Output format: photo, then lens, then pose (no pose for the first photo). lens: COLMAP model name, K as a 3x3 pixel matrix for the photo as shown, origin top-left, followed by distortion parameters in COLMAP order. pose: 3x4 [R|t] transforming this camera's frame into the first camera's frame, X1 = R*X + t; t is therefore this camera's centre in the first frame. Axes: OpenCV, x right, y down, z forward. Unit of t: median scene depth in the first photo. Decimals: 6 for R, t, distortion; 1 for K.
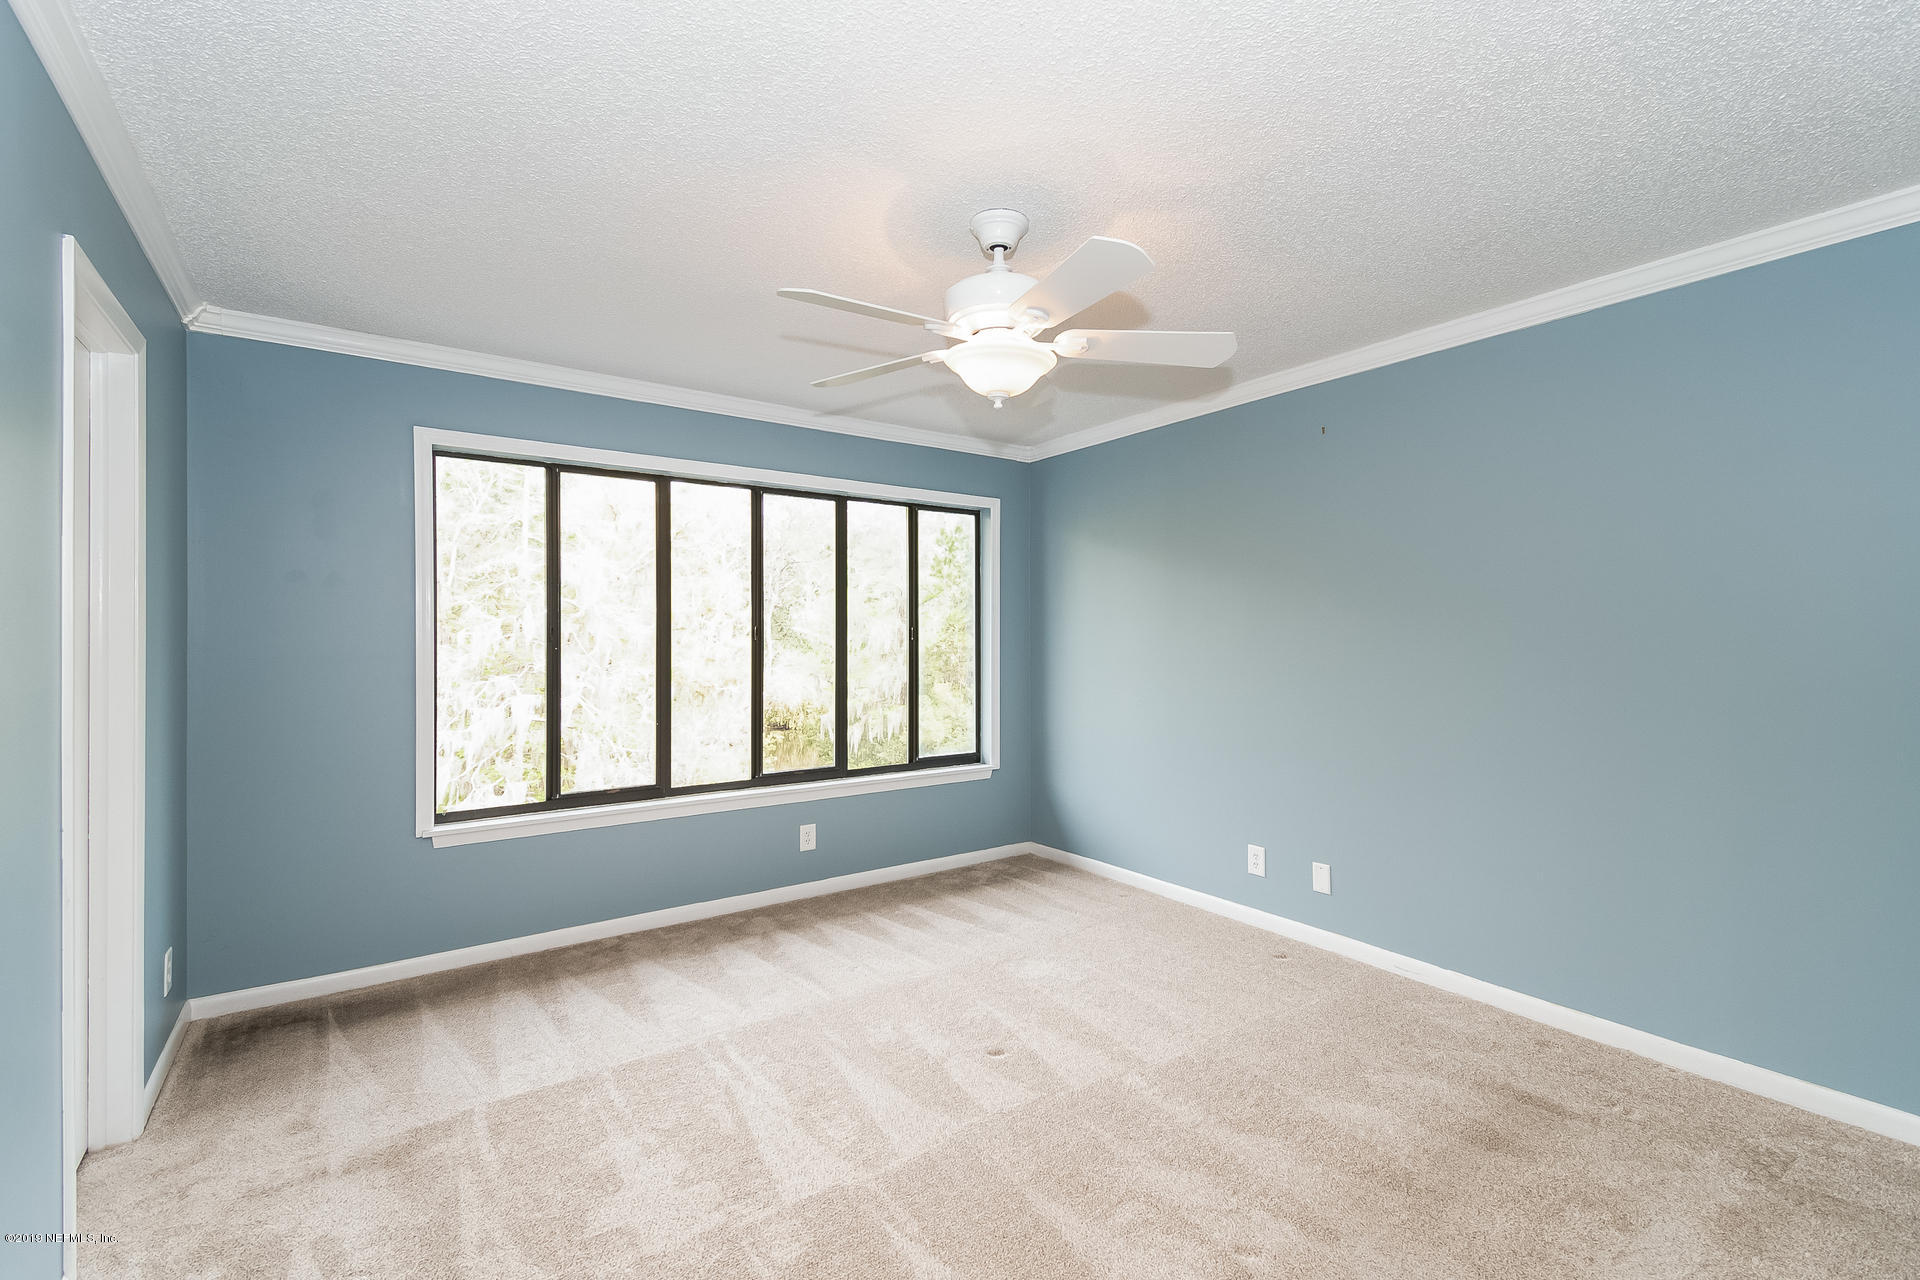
lens RADIAL K [[864.6, 0, 954.5], [0, 864.6, 634.1], [0, 0, 1]] dist [0.016656, -0.011801]
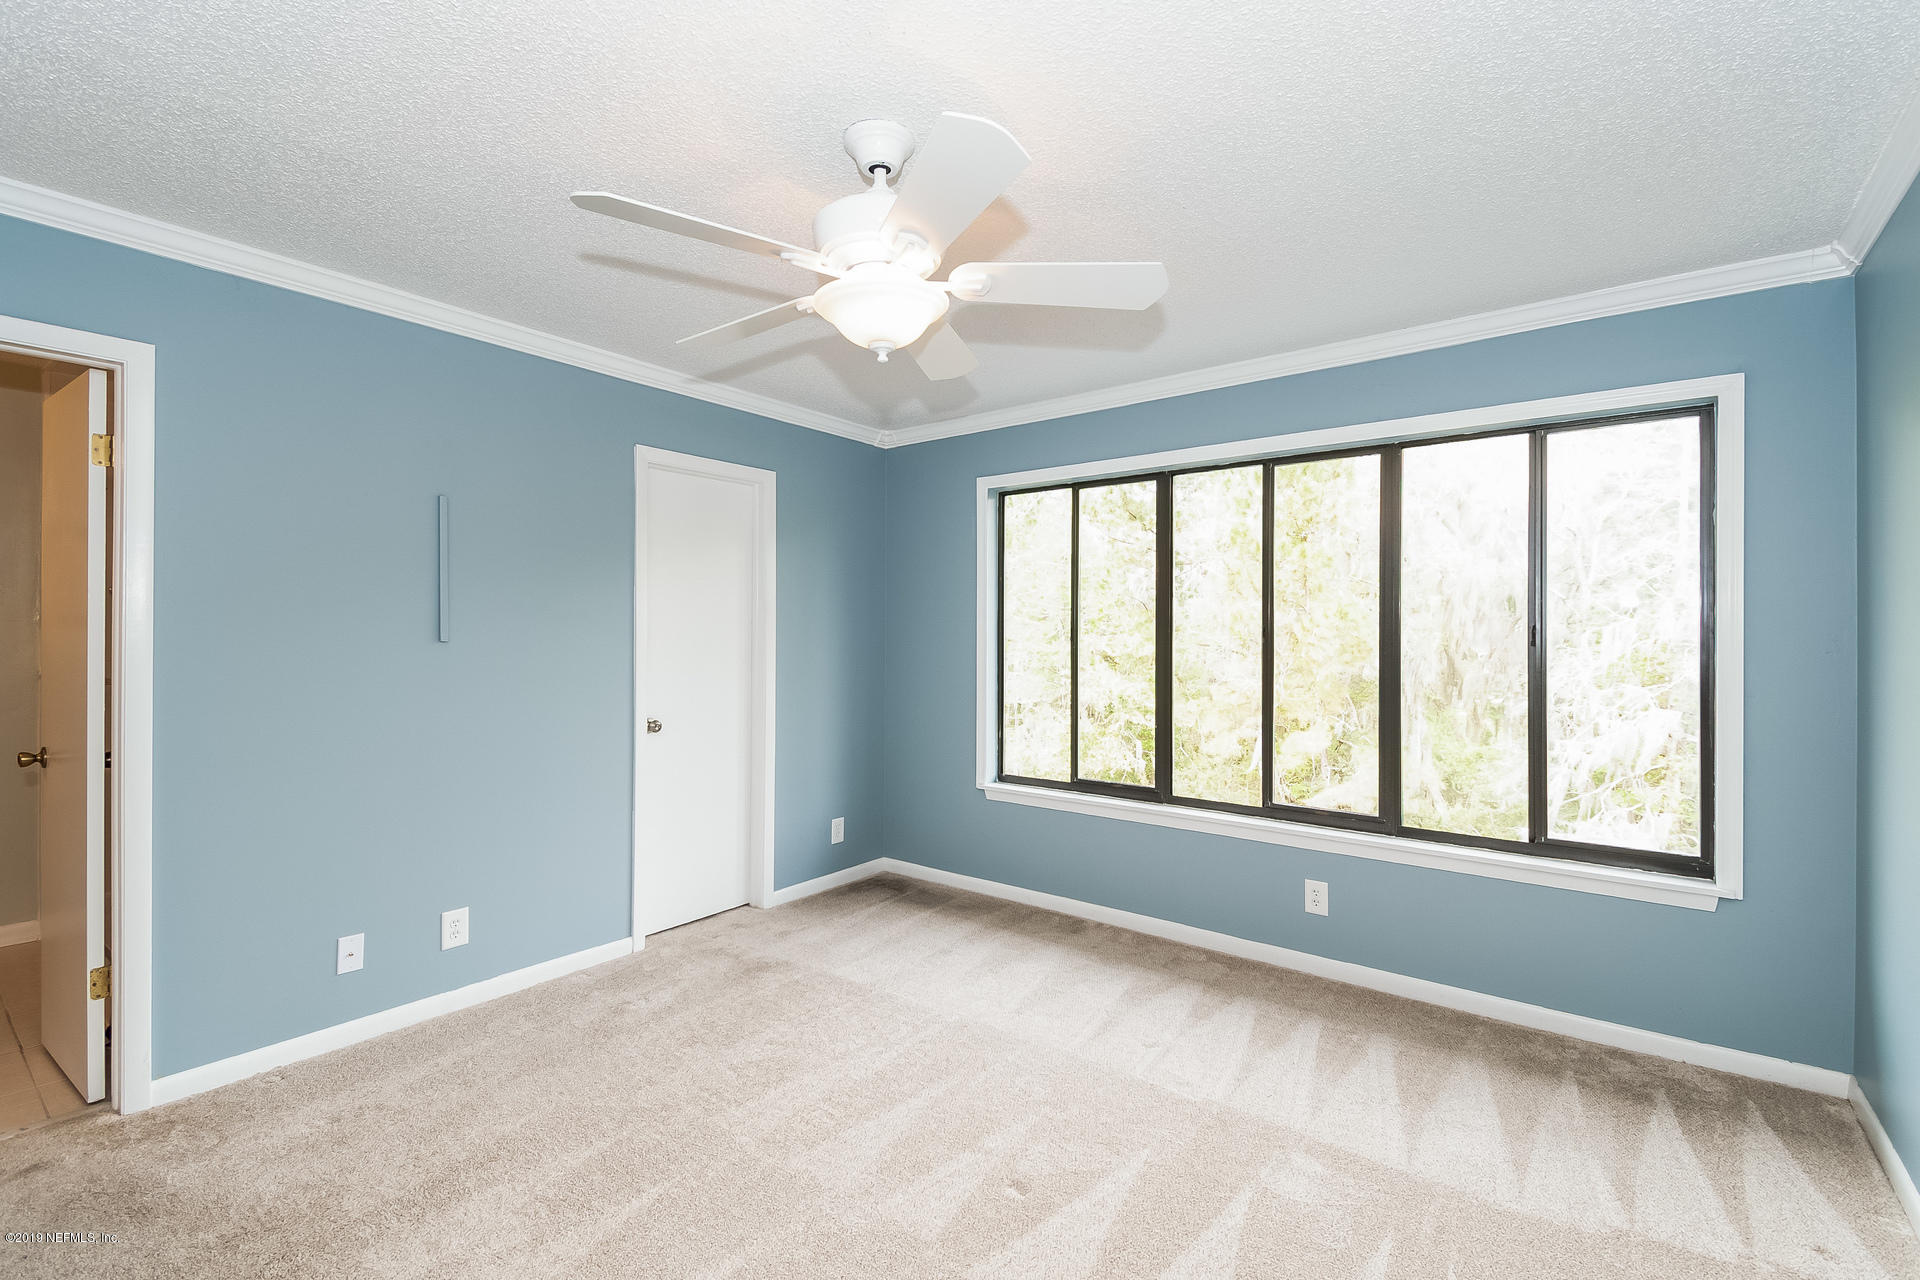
lens RADIAL K [[864.6, 0, 952.9], [0, 864.6, 632.1], [0, 0, 1]] dist [0.016656, -0.011801]
pose [[0.253902, 0.004090, -0.967221, 0.545274], [0.004281, 0.999977, 0.005353, -0.009996], [0.967220, -0.005500, 0.253879, 0.528563]]
